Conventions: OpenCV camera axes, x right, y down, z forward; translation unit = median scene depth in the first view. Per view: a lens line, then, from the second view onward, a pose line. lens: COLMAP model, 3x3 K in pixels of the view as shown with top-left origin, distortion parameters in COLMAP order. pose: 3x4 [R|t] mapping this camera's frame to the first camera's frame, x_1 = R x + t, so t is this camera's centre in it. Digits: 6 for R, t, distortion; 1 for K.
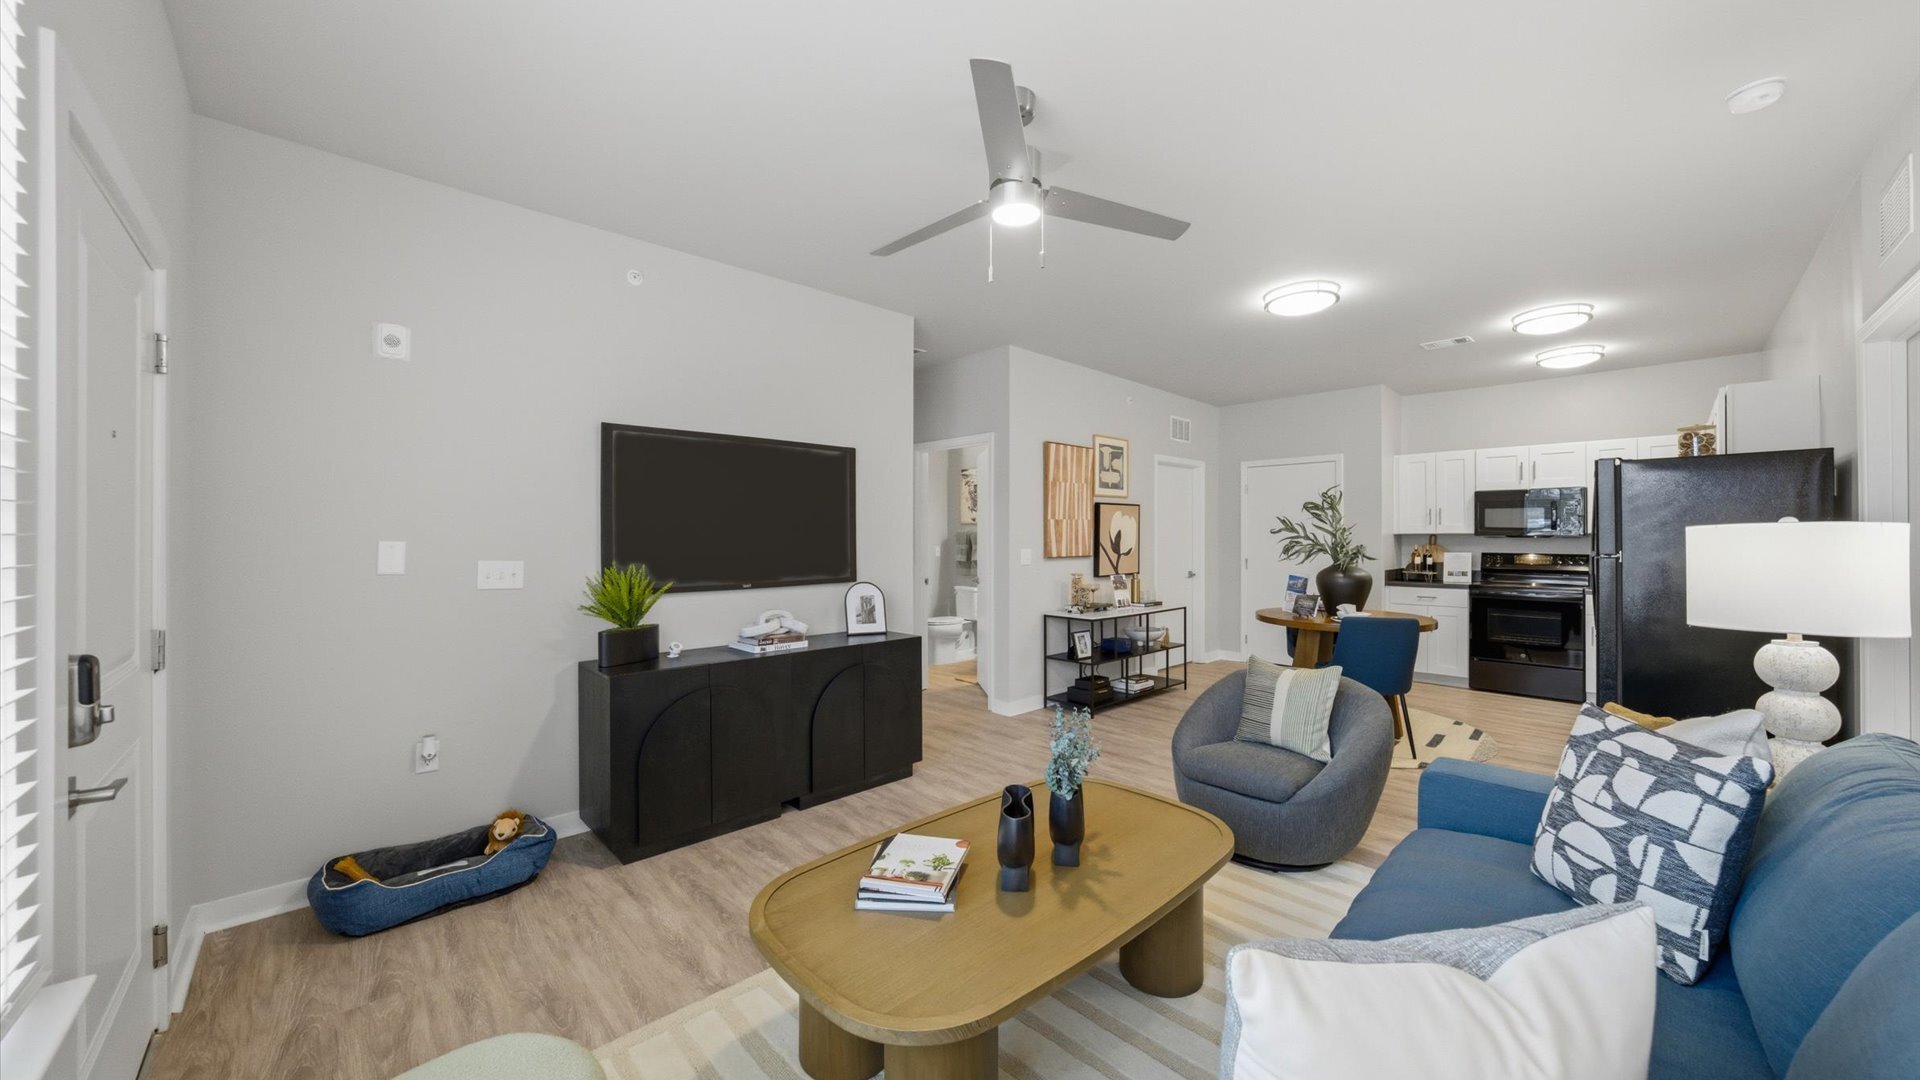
lens RADIAL K [[656.3, 0, 972.0], [0, 656.3, 538.7], [0, 0, 1]] dist [-0.025646, 0.000062]
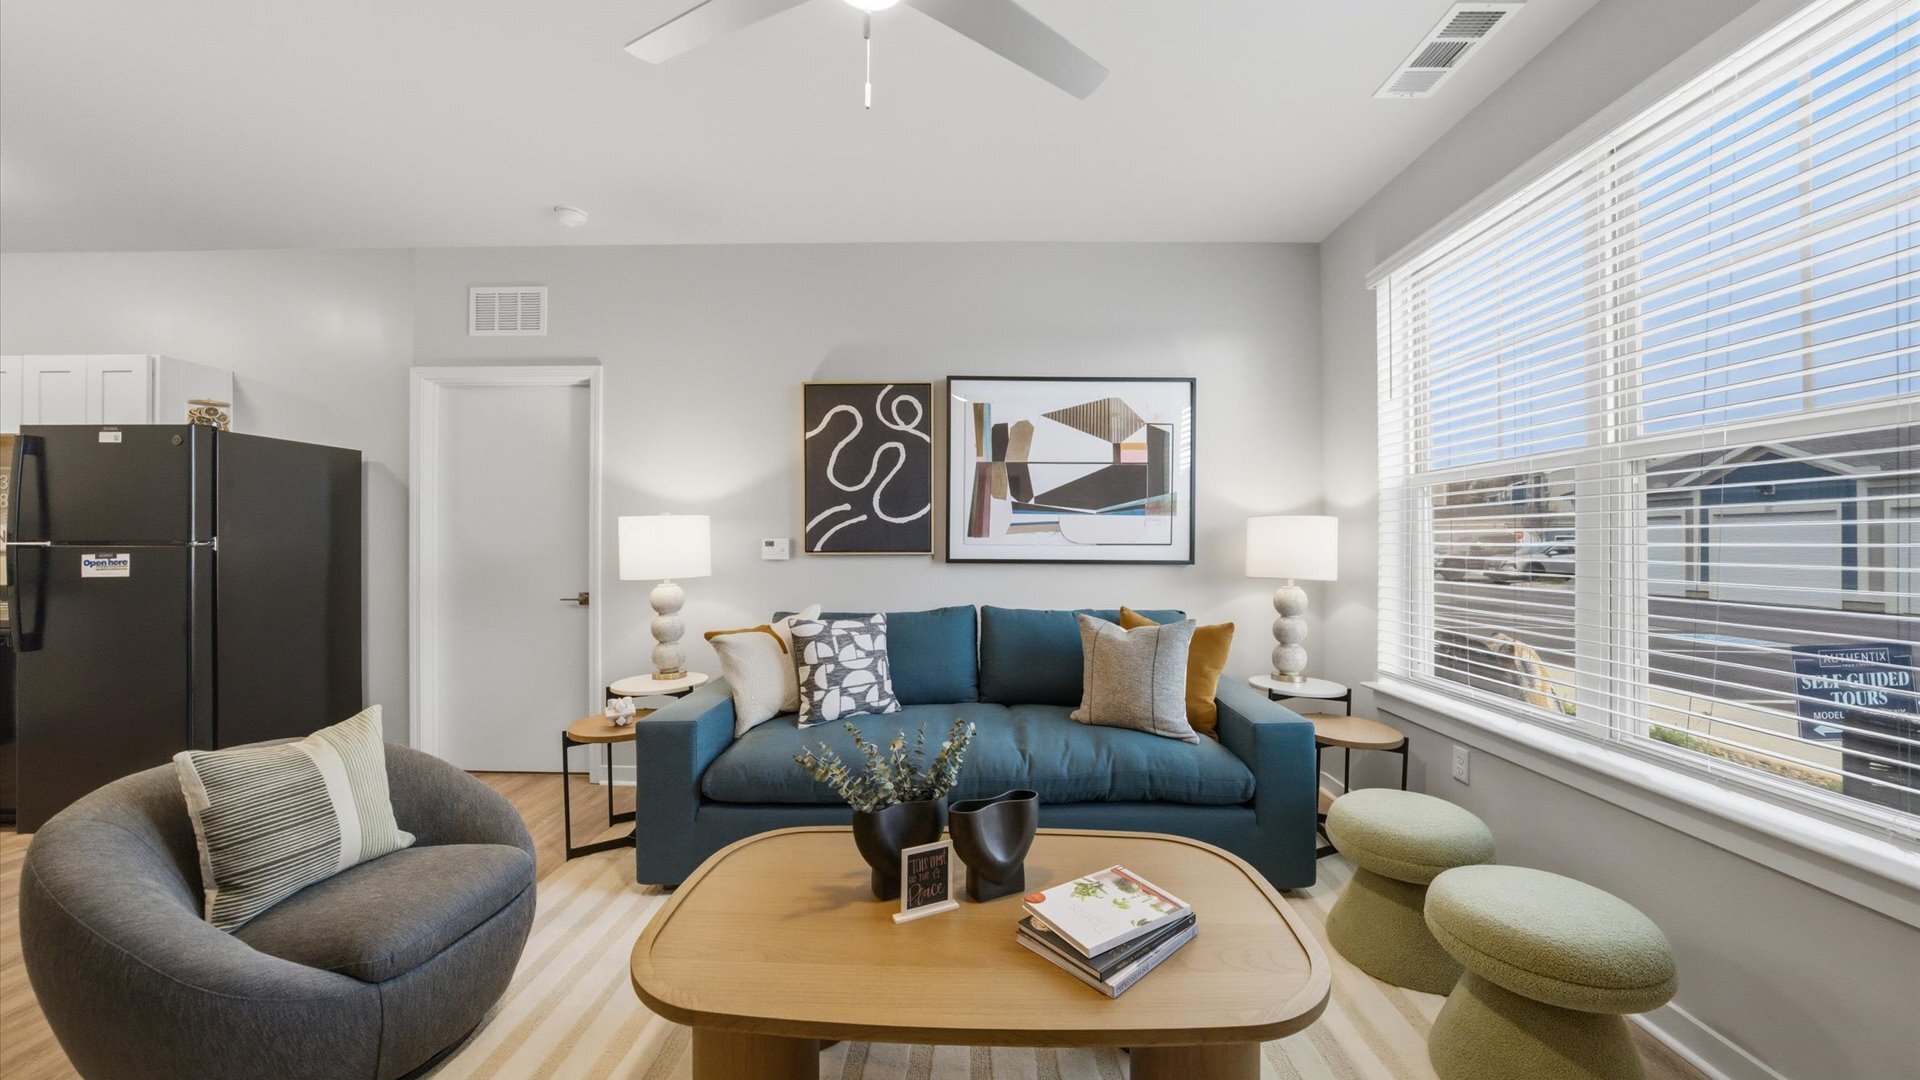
lens RADIAL K [[656.3, 0, 972.0], [0, 656.3, 538.7], [0, 0, 1]] dist [-0.025646, 0.000062]
pose [[-0.707832, 0.007194, 0.706344, -0.289312], [0.000291, 0.999951, -0.009892, 0.029521], [-0.706381, -0.006796, -0.707800, 0.914868]]
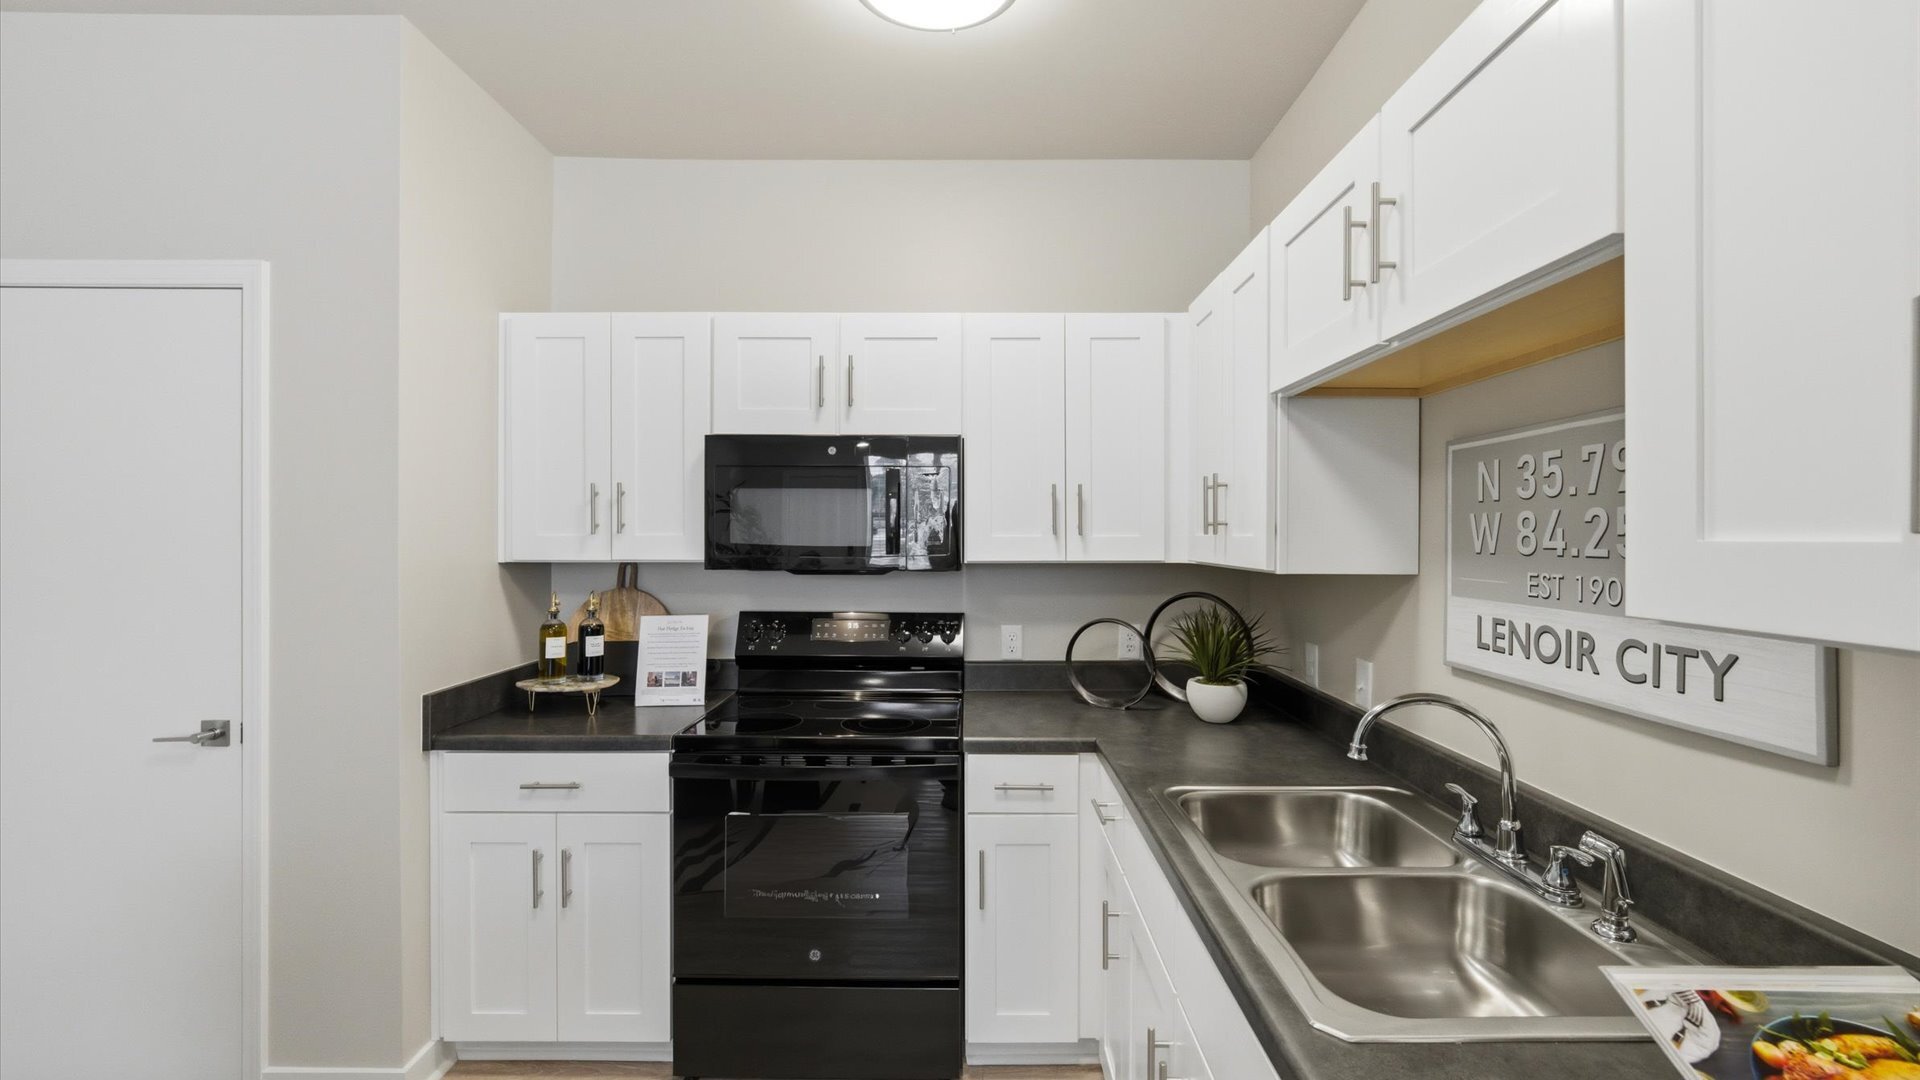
lens RADIAL K [[784.5, 0, 960.0], [0, 784.5, 540.0], [0, 0, 1]] dist [0.000577, 0.000126]
pose [[0.691063, -0.005393, 0.722774, 1.143579], [-0.001037, 0.999964, 0.008453, -0.045994], [-0.722794, -0.006591, 0.691032, 1.245128]]
